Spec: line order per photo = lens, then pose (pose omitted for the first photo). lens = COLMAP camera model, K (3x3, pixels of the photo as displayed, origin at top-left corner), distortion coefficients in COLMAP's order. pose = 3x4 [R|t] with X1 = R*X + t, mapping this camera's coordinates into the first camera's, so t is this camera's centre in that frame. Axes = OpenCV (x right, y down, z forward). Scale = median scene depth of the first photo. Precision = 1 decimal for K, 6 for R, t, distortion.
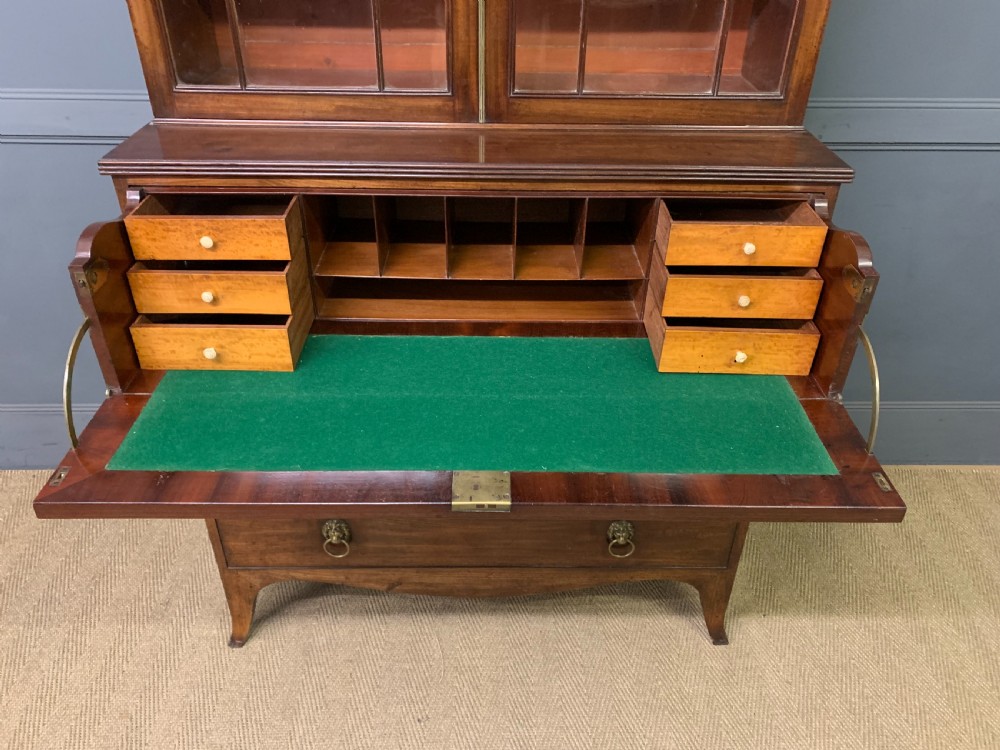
lens RADIAL K [[768.7, 0, 503.3], [0, 768.7, 384.0], [0, 0, 1]] dist [0.045165, -0.041494]
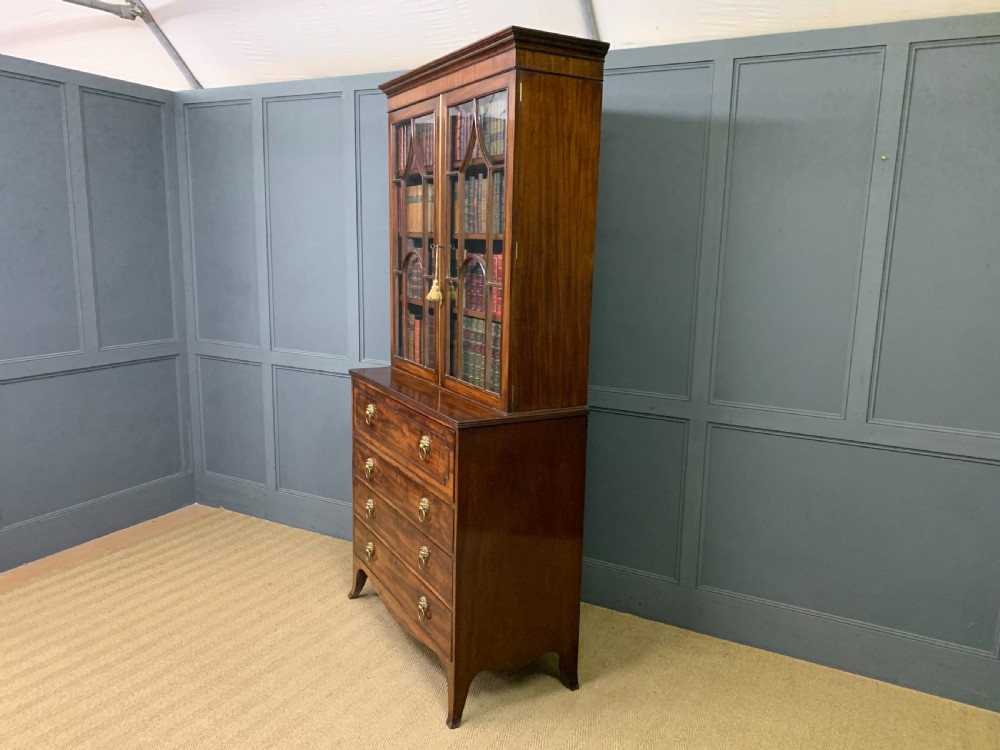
lens RADIAL K [[768.7, 0, 502.2], [0, 768.7, 370.9], [0, 0, 1]] dist [0.045165, -0.041494]
pose [[0.868919, 0.088494, -0.486979, 1.108962], [-0.285024, 0.893839, -0.346139, 0.493031], [0.404650, 0.439568, 0.801897, -1.005682]]
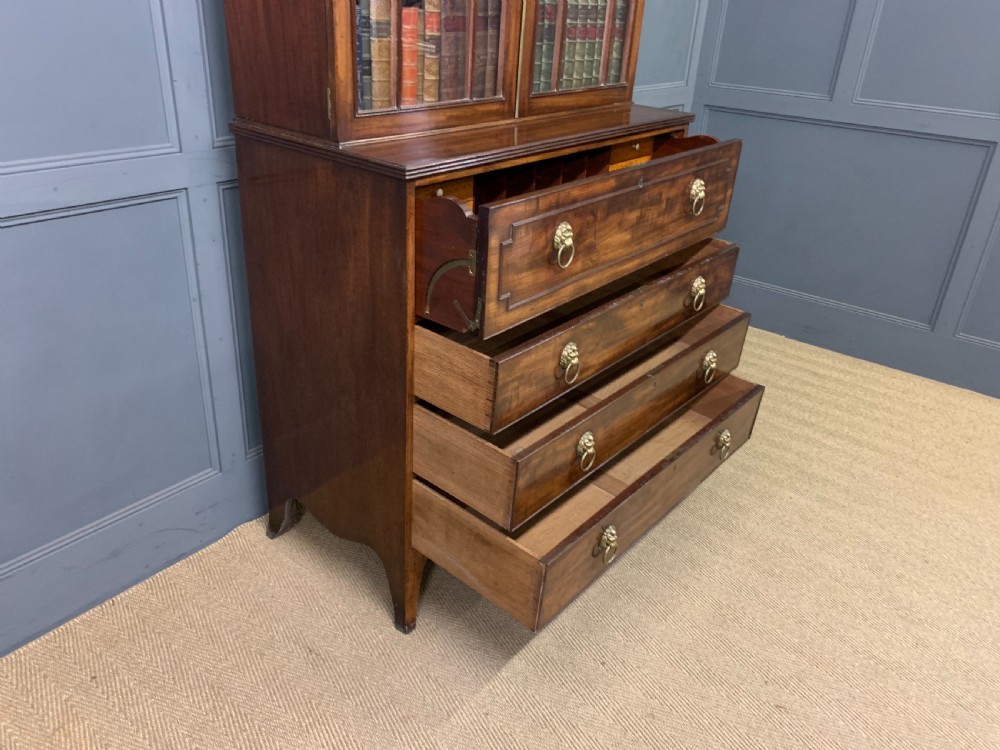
lens RADIAL K [[768.7, 0, 500.1], [0, 768.7, 371.6], [0, 0, 1]] dist [0.045165, -0.041494]
pose [[0.643255, -0.329078, 0.691326, -1.188239], [0.388783, 0.918243, 0.075343, -0.027813], [-0.659599, 0.220311, 0.718604, 0.101553]]
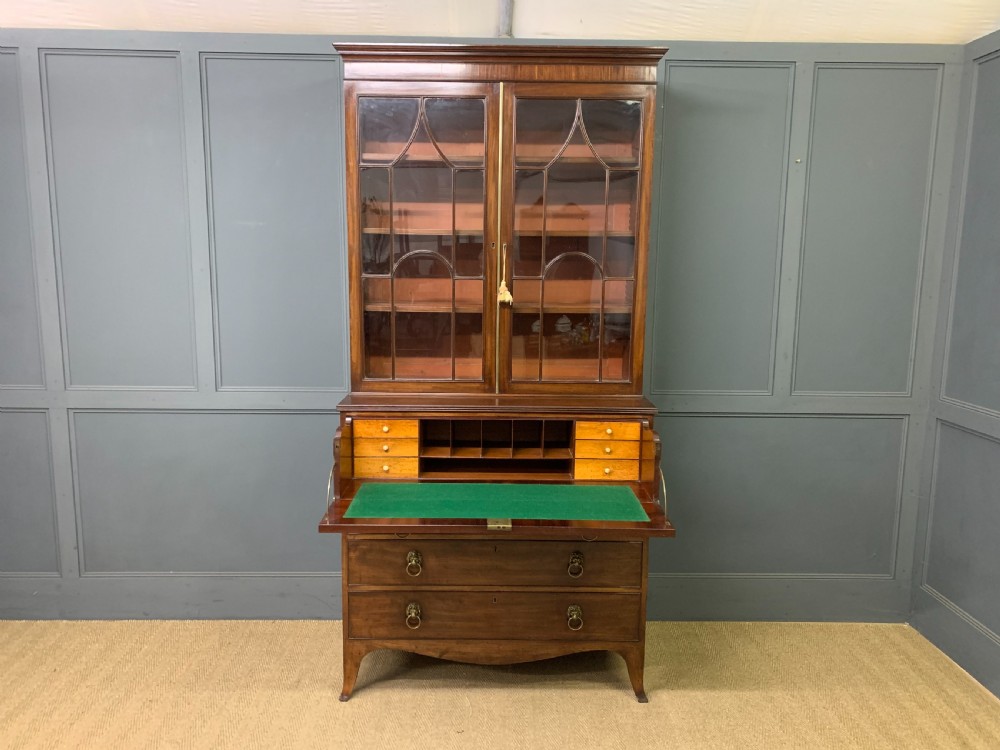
lens RADIAL K [[768.7, 0, 495.7], [0, 768.7, 358.7], [0, 0, 1]] dist [0.045165, -0.041494]
pose [[0.999964, -0.003557, -0.007734, -0.014567], [-0.000183, 0.899327, -0.437278, 0.540566], [0.008511, 0.437263, 0.899293, -1.035243]]
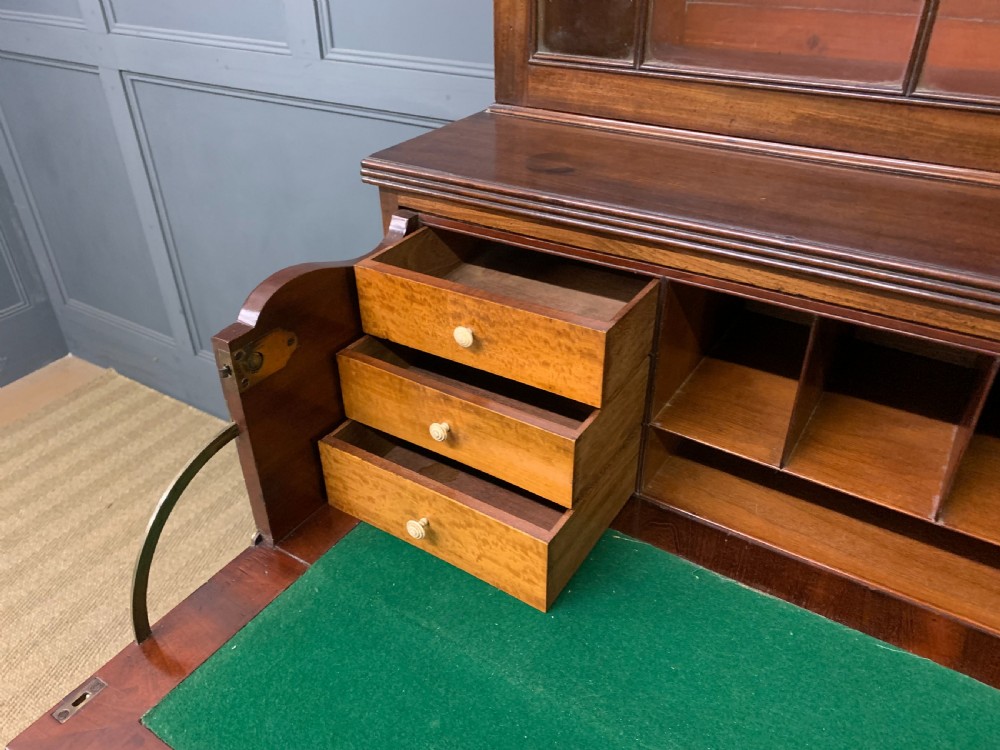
lens RADIAL K [[768.7, 0, 488.7], [0, 768.7, 385.3], [0, 0, 1]] dist [0.045165, -0.041494]
pose [[0.830627, 0.280142, -0.481226, -0.089751], [-0.286991, 0.955979, 0.061152, -0.161515], [0.477173, 0.087313, 0.874461, 0.470673]]
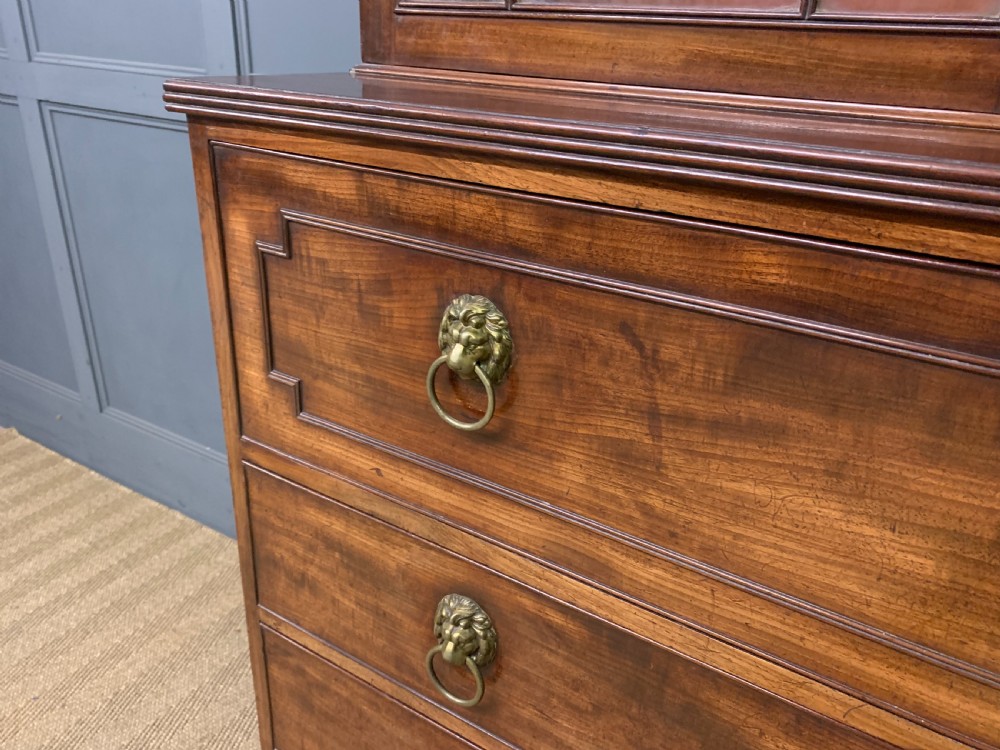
lens RADIAL K [[768.7, 0, 505.8], [0, 768.7, 368.9], [0, 0, 1]] dist [0.045165, -0.041494]
pose [[0.842575, 0.235805, -0.484214, -0.051657], [-0.323345, 0.940476, -0.104651, -0.117247], [0.430714, 0.244745, 0.868669, 0.623017]]
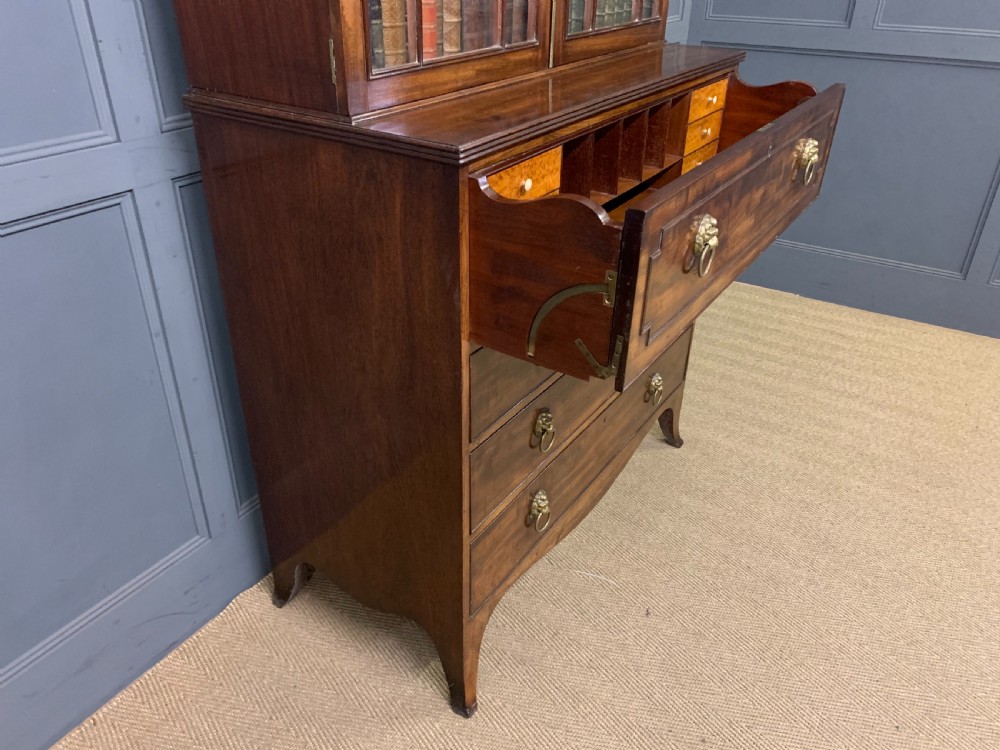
lens RADIAL K [[768.7, 0, 508.2], [0, 768.7, 385.5], [0, 0, 1]] dist [0.045165, -0.041494]
pose [[0.554381, -0.431053, 0.711937, -1.058985], [0.454851, 0.873293, 0.174559, -0.160772], [-0.696974, 0.227053, 0.680202, 0.388635]]
